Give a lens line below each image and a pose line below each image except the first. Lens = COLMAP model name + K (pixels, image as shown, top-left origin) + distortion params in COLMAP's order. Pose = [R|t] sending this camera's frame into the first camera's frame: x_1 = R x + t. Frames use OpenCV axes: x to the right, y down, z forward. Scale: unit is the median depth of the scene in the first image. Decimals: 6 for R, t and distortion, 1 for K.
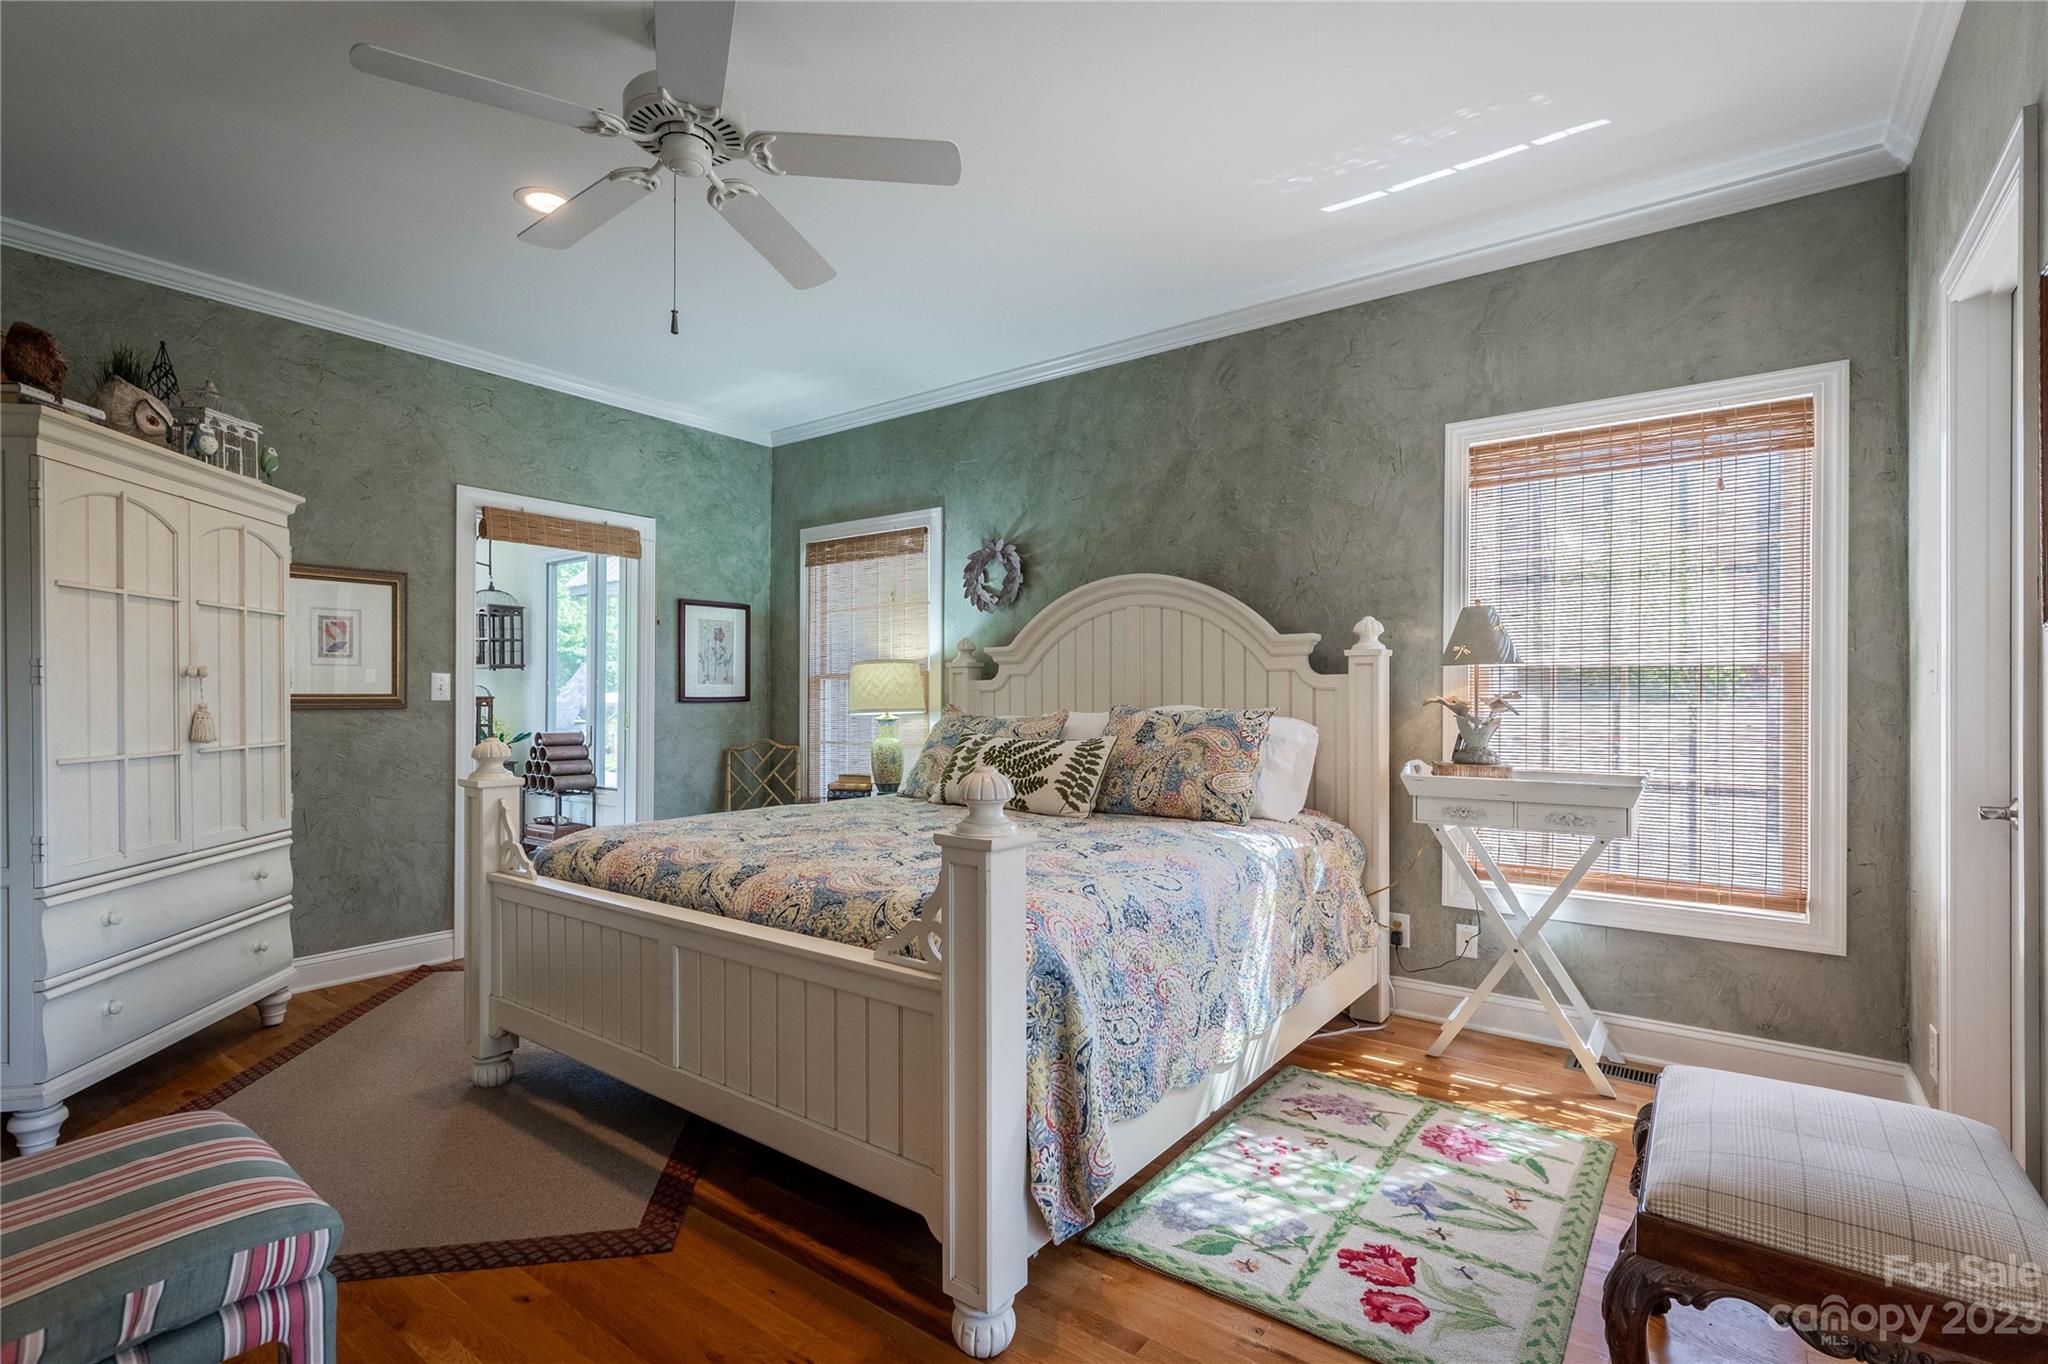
lens RADIAL K [[917.2, 0, 1024.0], [0, 917.2, 682.0], [0, 0, 1]] dist [-0.000476, 0.000138]
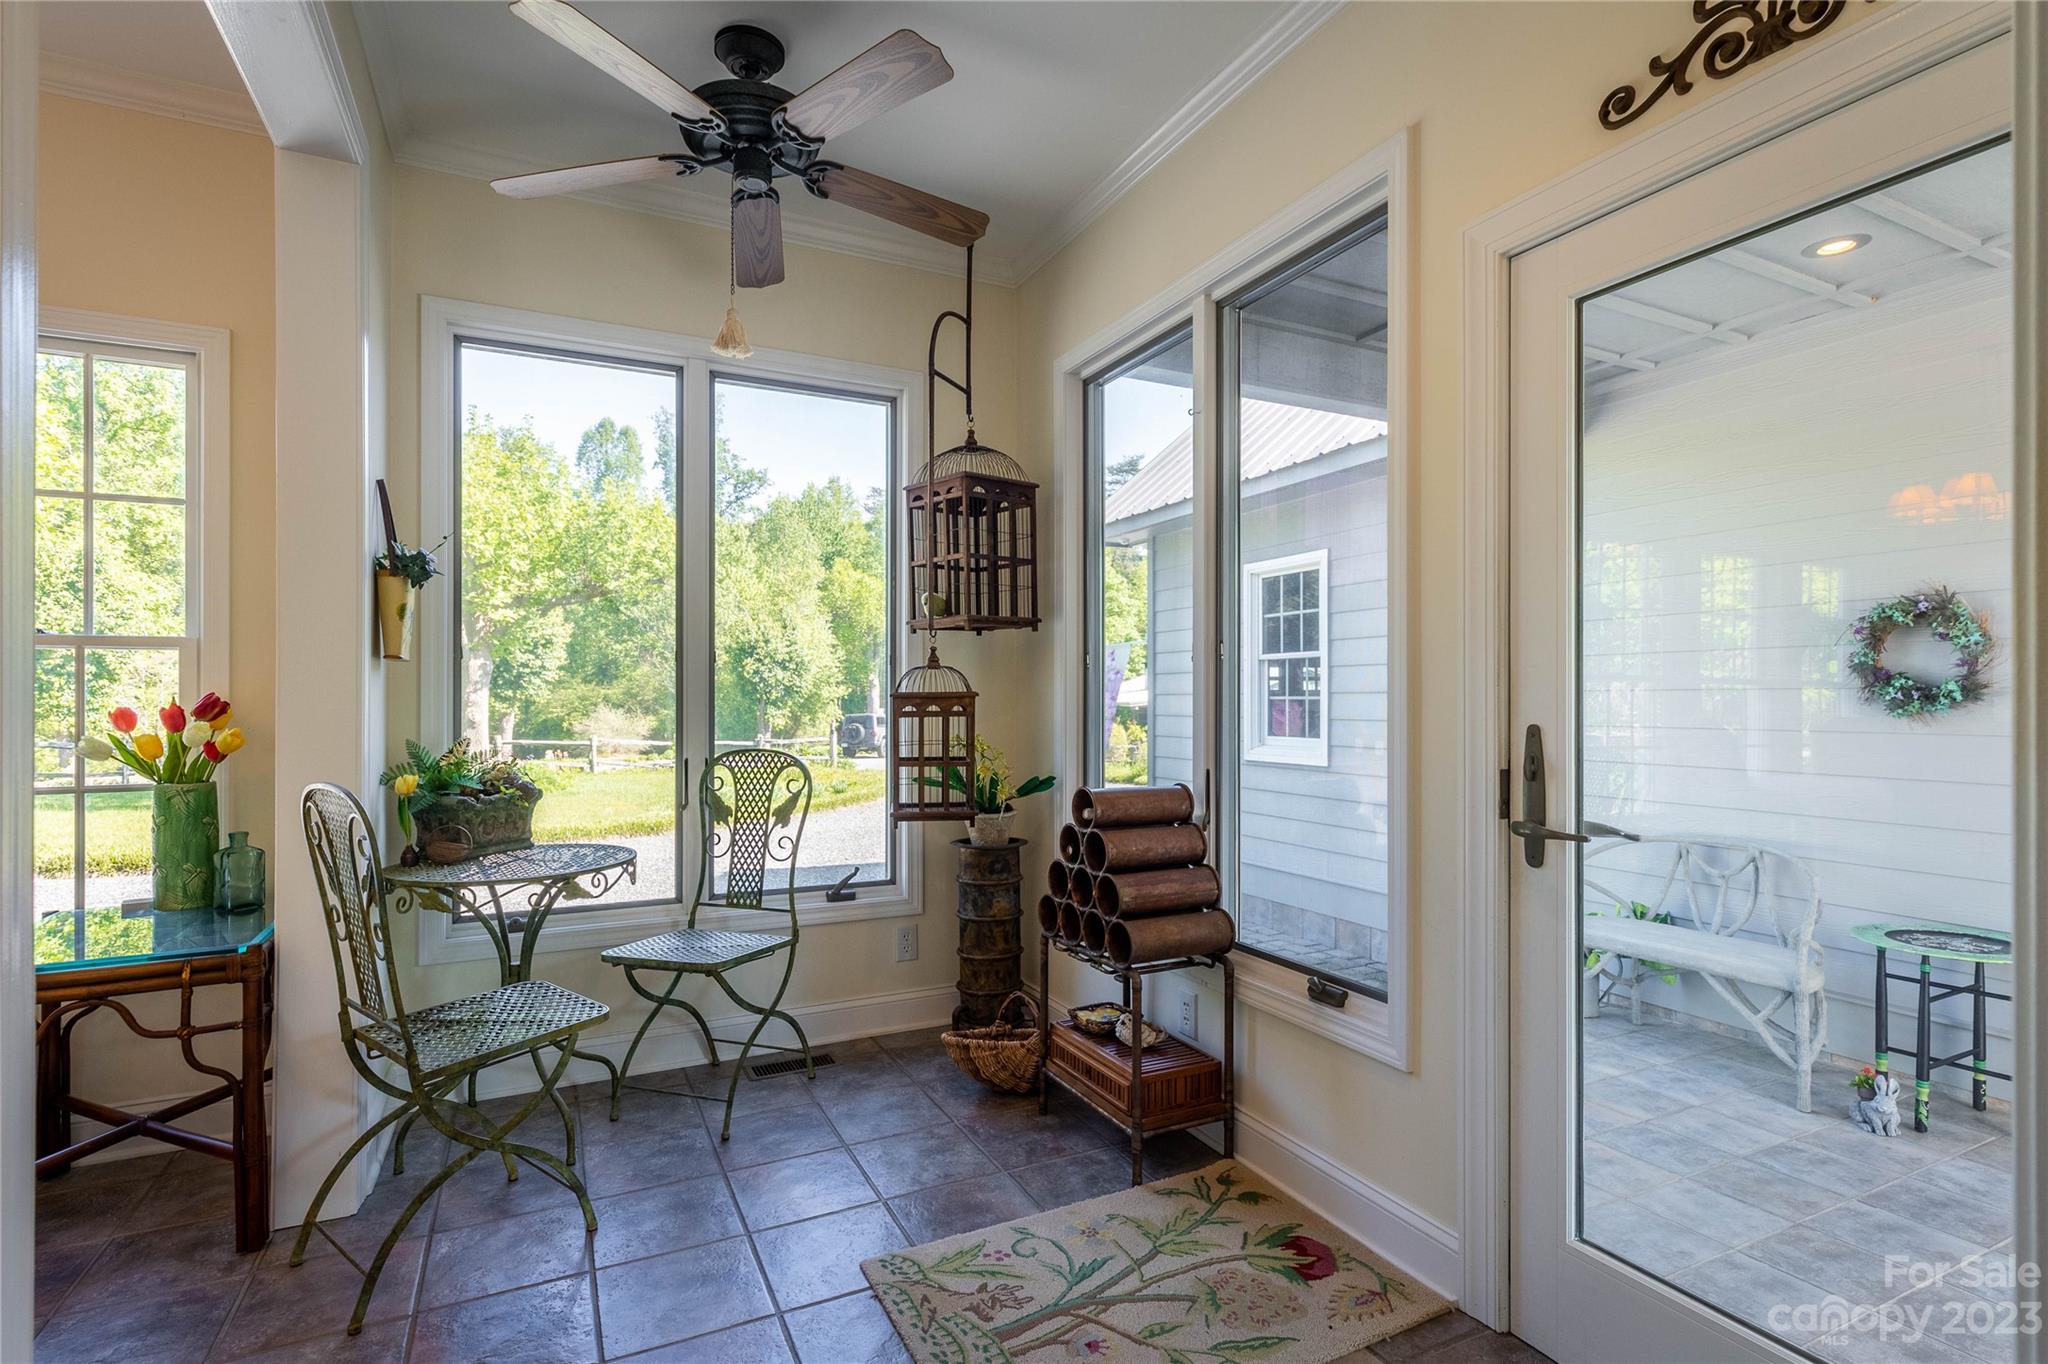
lens RADIAL K [[917.2, 0, 1024.0], [0, 917.2, 682.0], [0, 0, 1]] dist [-0.000476, 0.000138]
pose [[0.887952, -0.007394, -0.459878, -0.370025], [0.004386, 0.999961, -0.007610, 0.015321], [0.459916, 0.004740, 0.887950, 0.643969]]
